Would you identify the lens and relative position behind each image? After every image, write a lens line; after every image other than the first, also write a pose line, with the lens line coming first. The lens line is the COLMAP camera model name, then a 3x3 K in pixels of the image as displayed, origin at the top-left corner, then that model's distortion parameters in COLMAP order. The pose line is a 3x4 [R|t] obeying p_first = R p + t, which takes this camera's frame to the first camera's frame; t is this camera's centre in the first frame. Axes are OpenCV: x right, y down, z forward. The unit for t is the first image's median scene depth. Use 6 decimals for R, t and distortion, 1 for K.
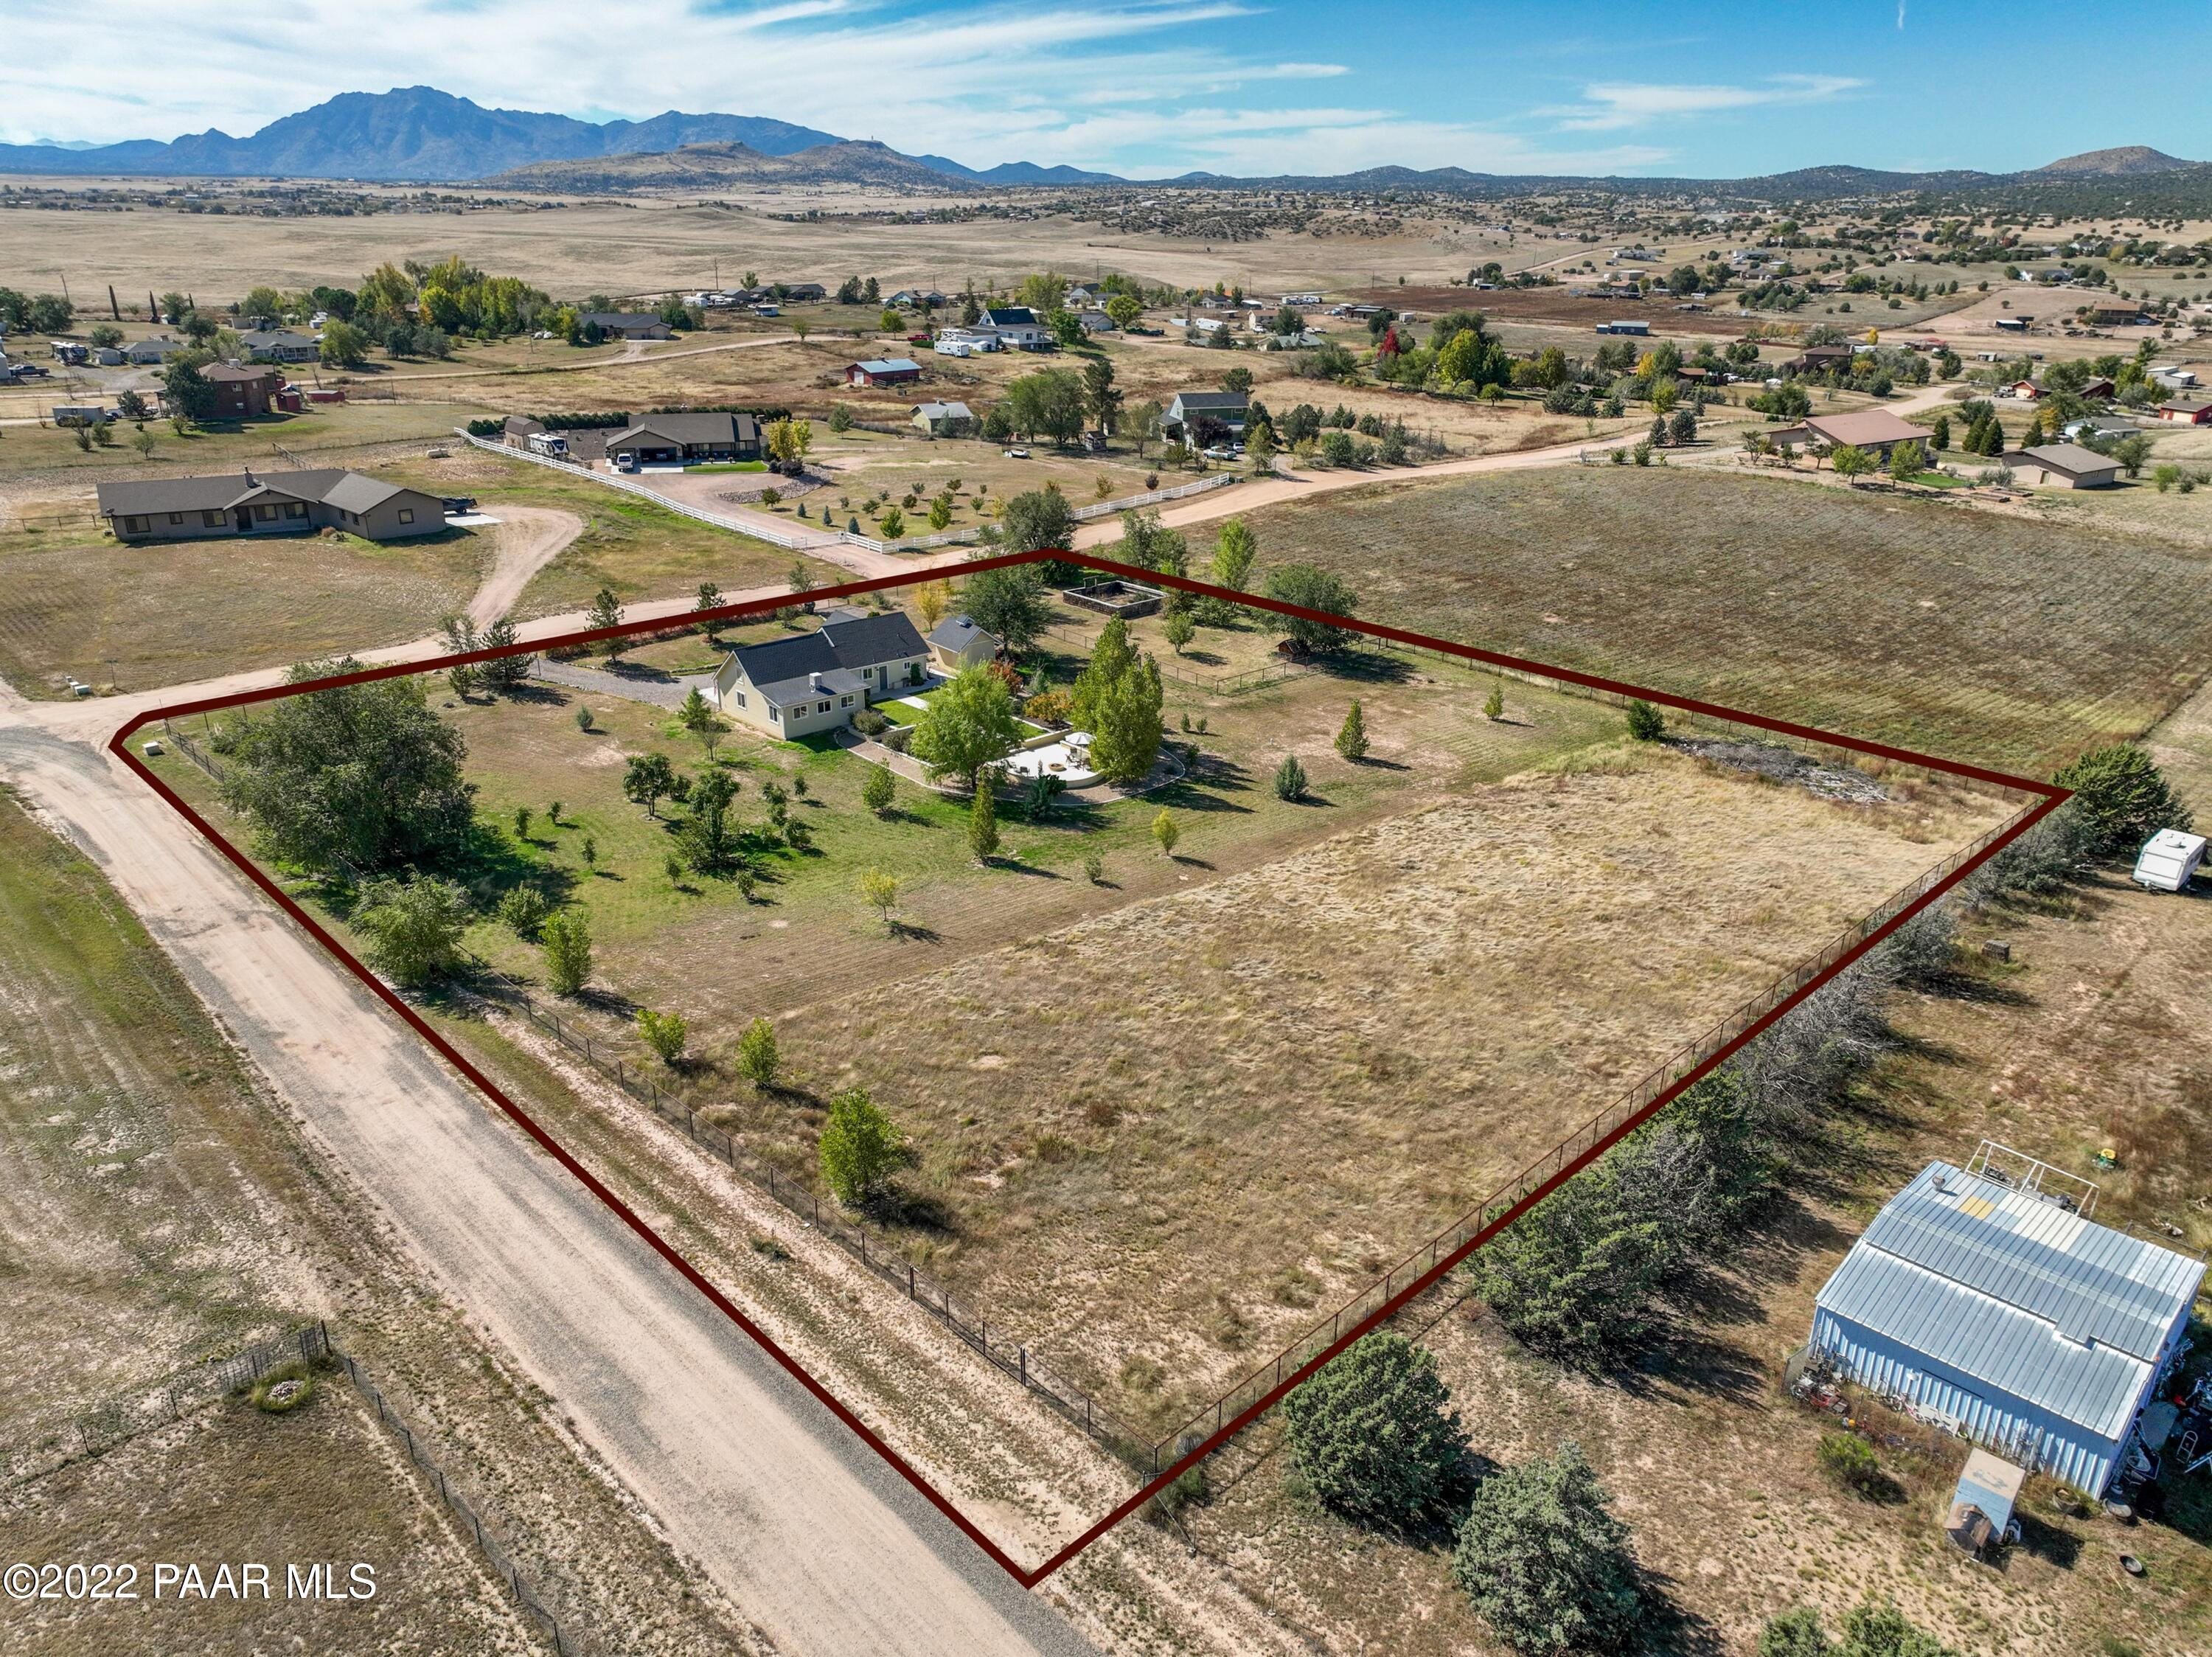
lens RADIAL K [[1548.0, 0, 1110.9], [0, 1548.0, 804.7], [0, 0, 1]] dist [0.000202, 0.017755]
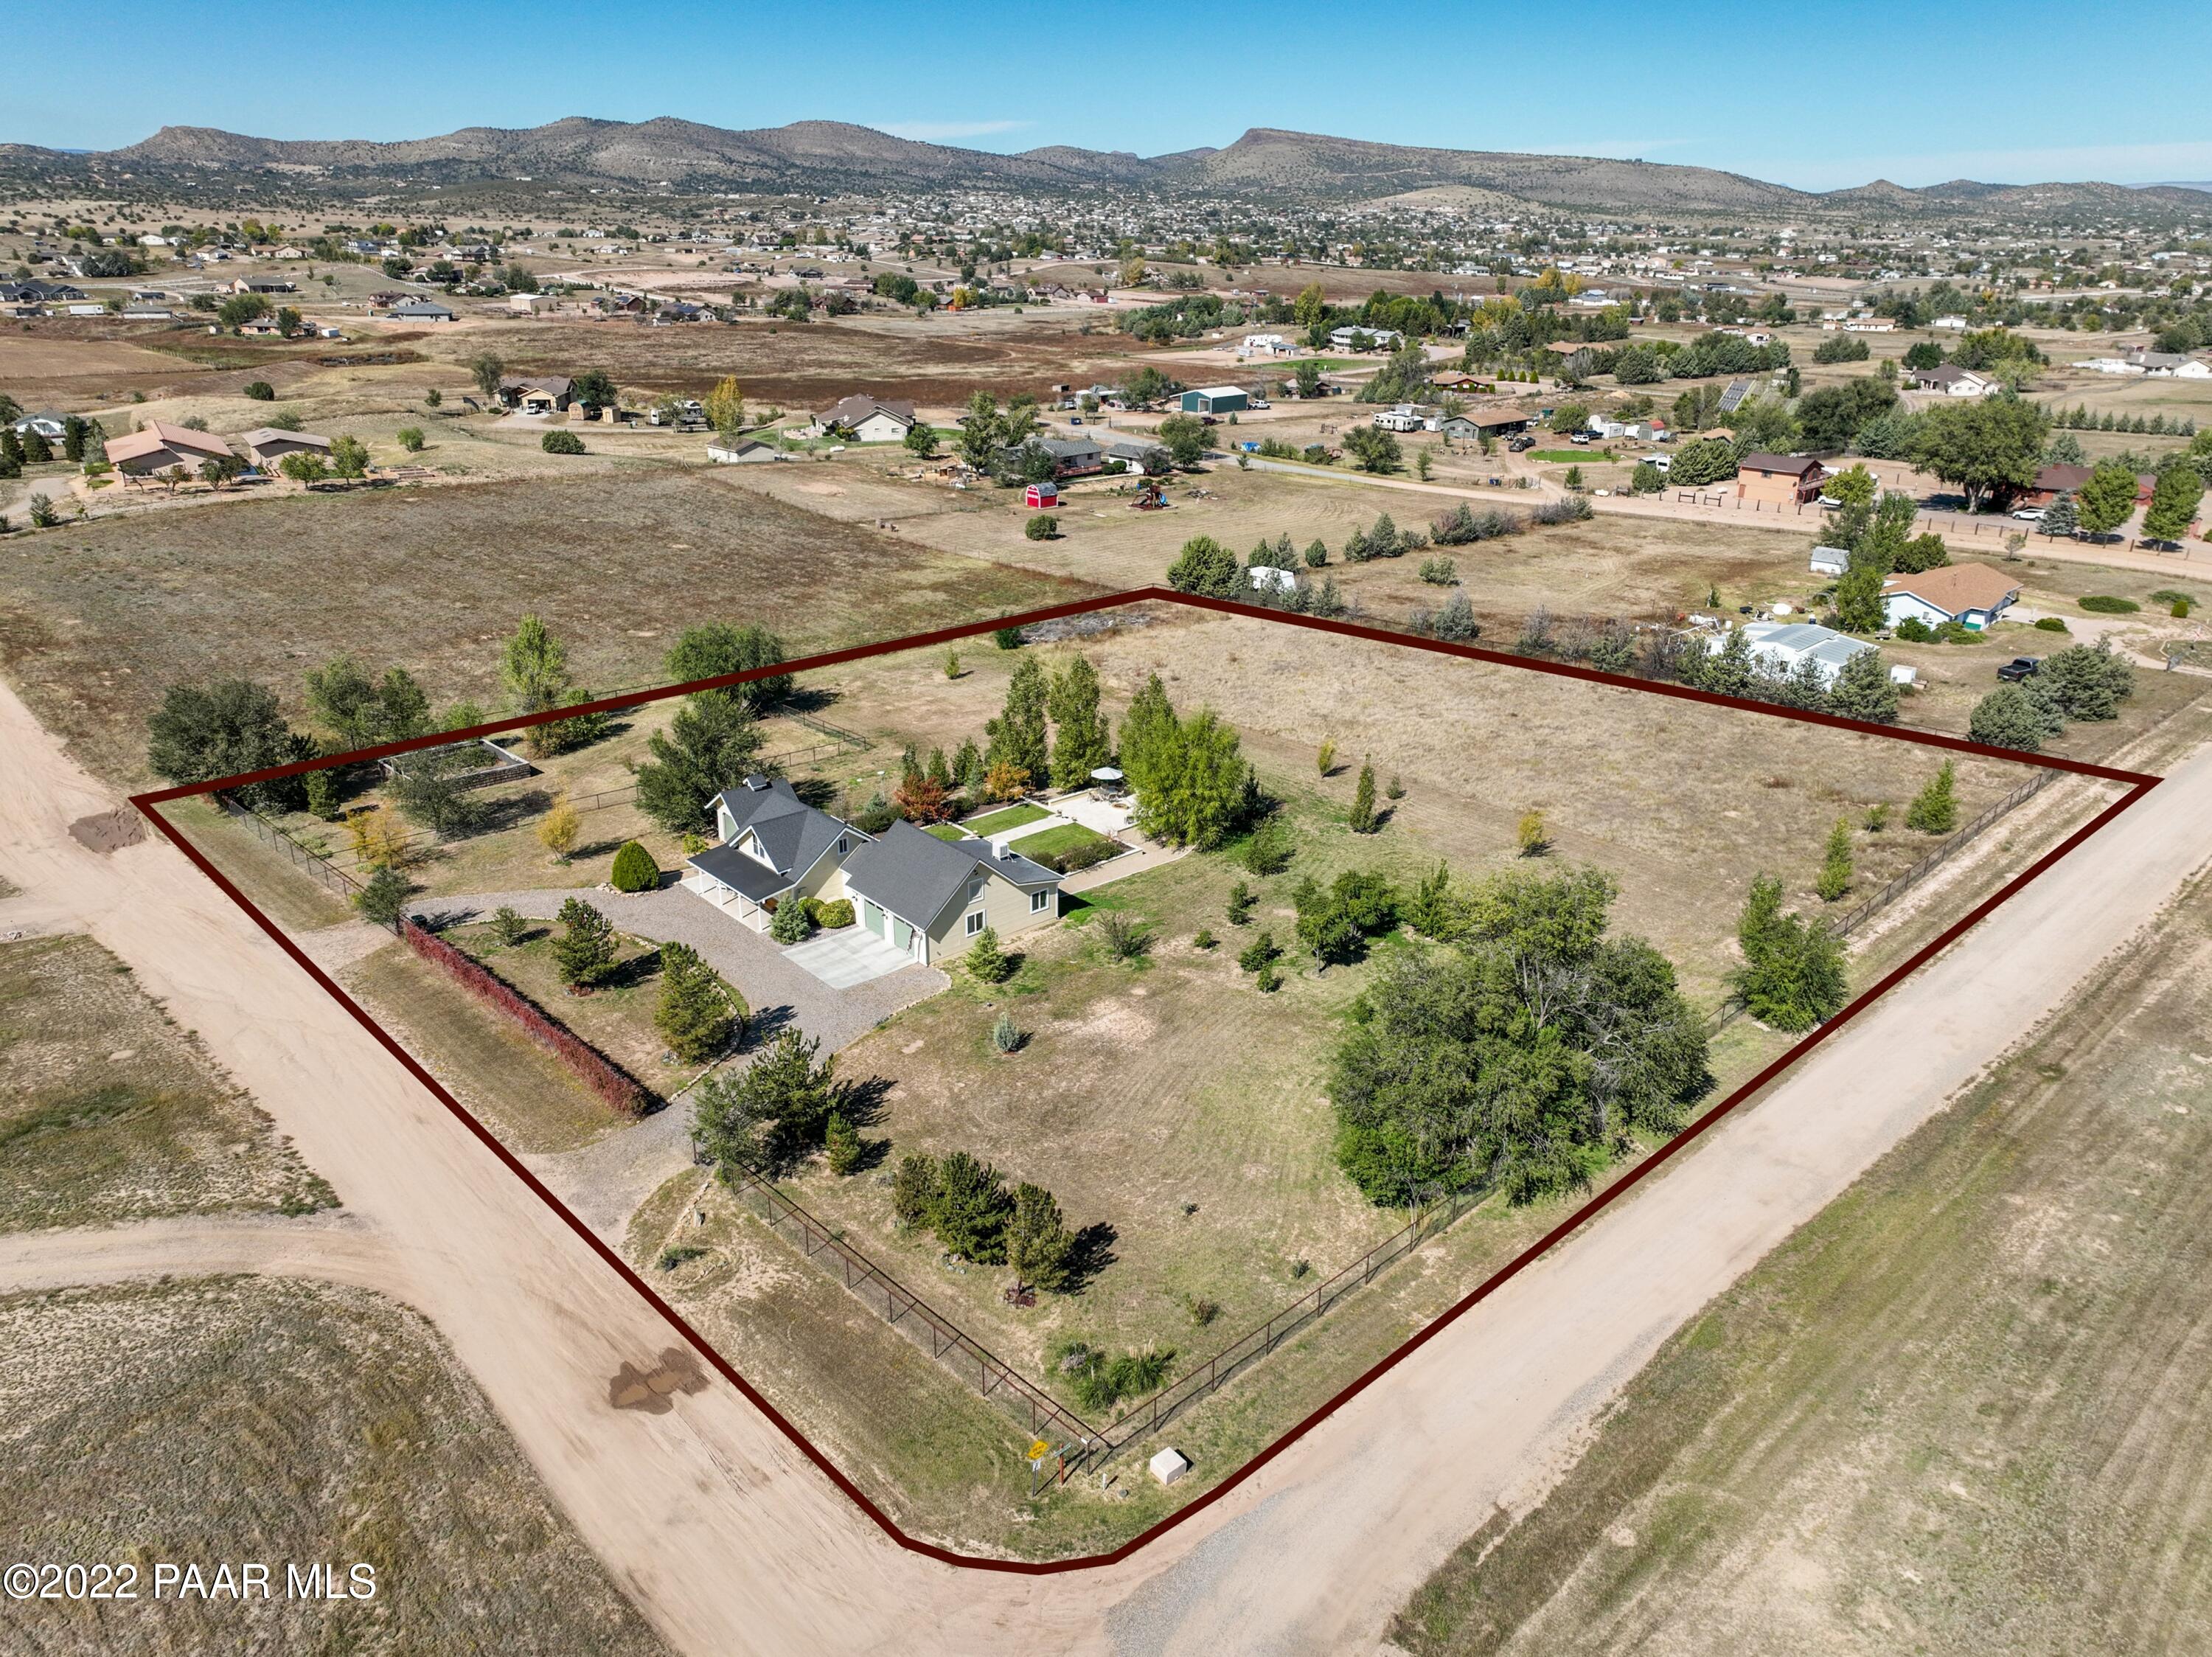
lens RADIAL K [[1548.0, 0, 1107.8], [0, 1548.0, 831.4], [0, 0, 1]] dist [0.000202, 0.017755]
pose [[0.017925, -0.388597, 0.921233, -0.839622], [0.352984, 0.864511, 0.357803, -0.324367], [-0.935458, 0.318767, 0.152665, 0.761809]]
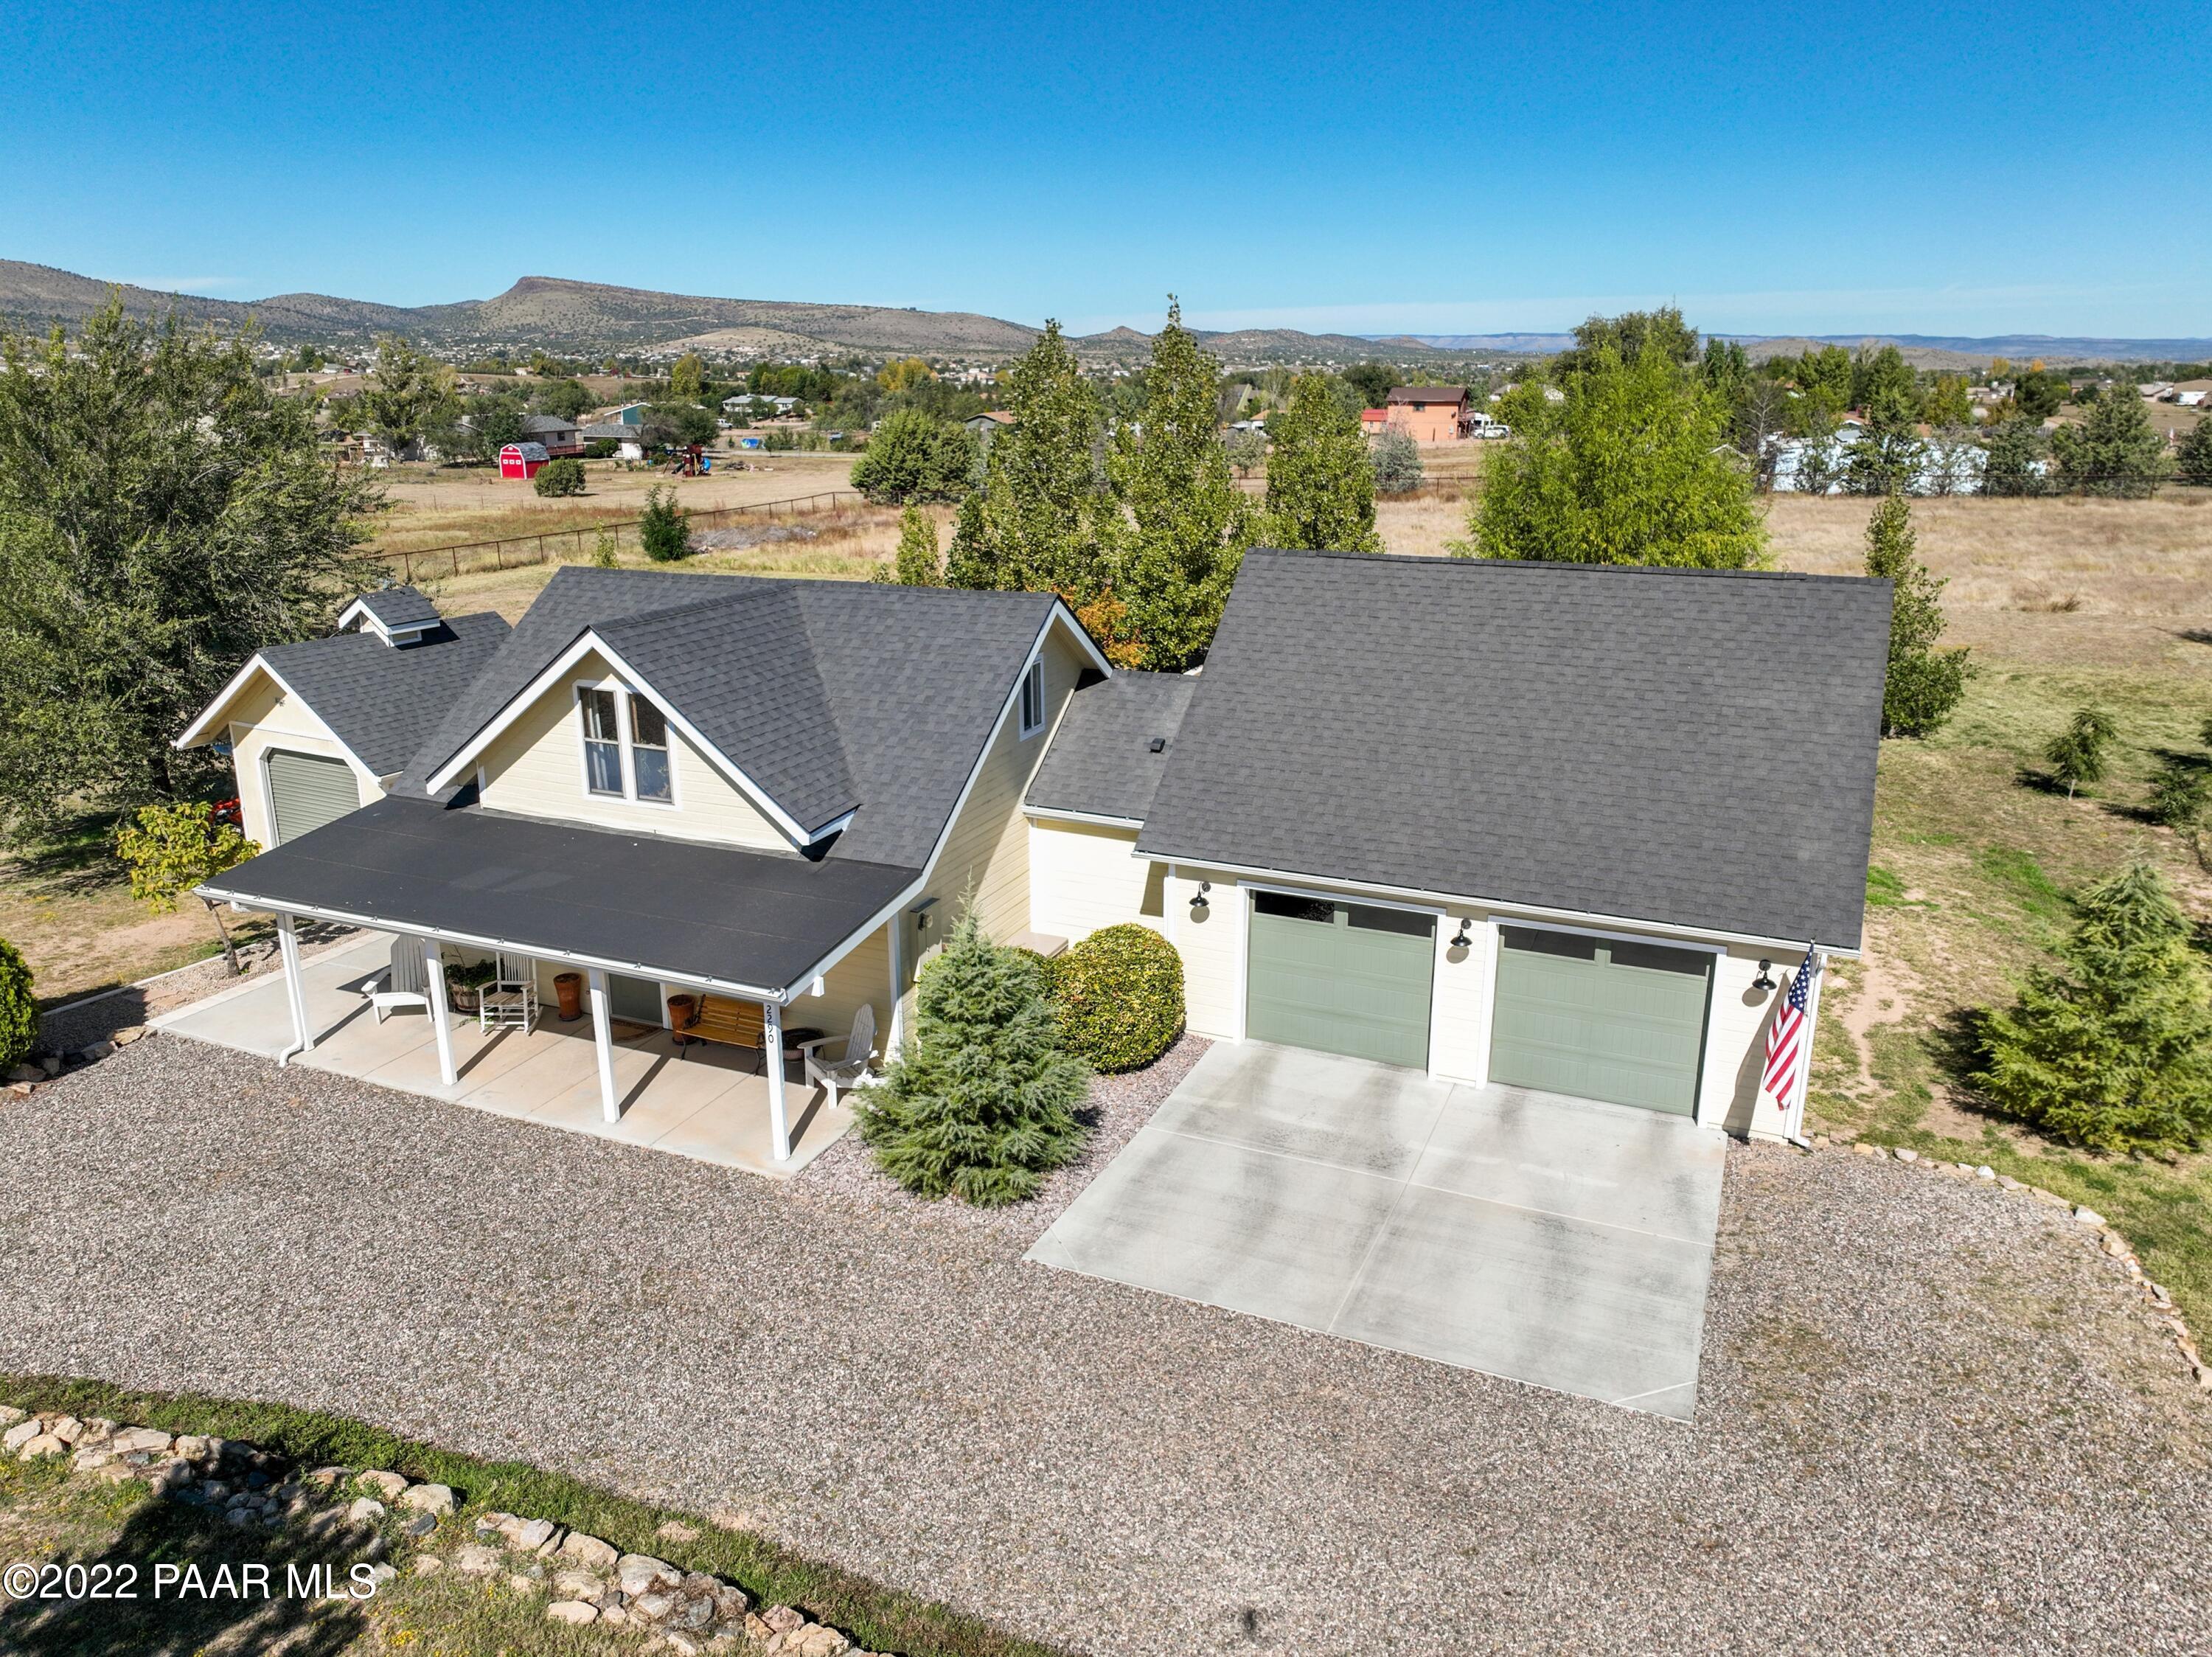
lens RADIAL K [[1548.0, 0, 1108.0], [0, 1548.0, 835.2], [0, 0, 1]] dist [0.000202, 0.017755]
pose [[-0.399705, -0.281112, 0.872475, -0.325425], [0.330046, 0.843840, 0.423089, -0.156705], [-0.855164, 0.457068, -0.244507, 1.027772]]
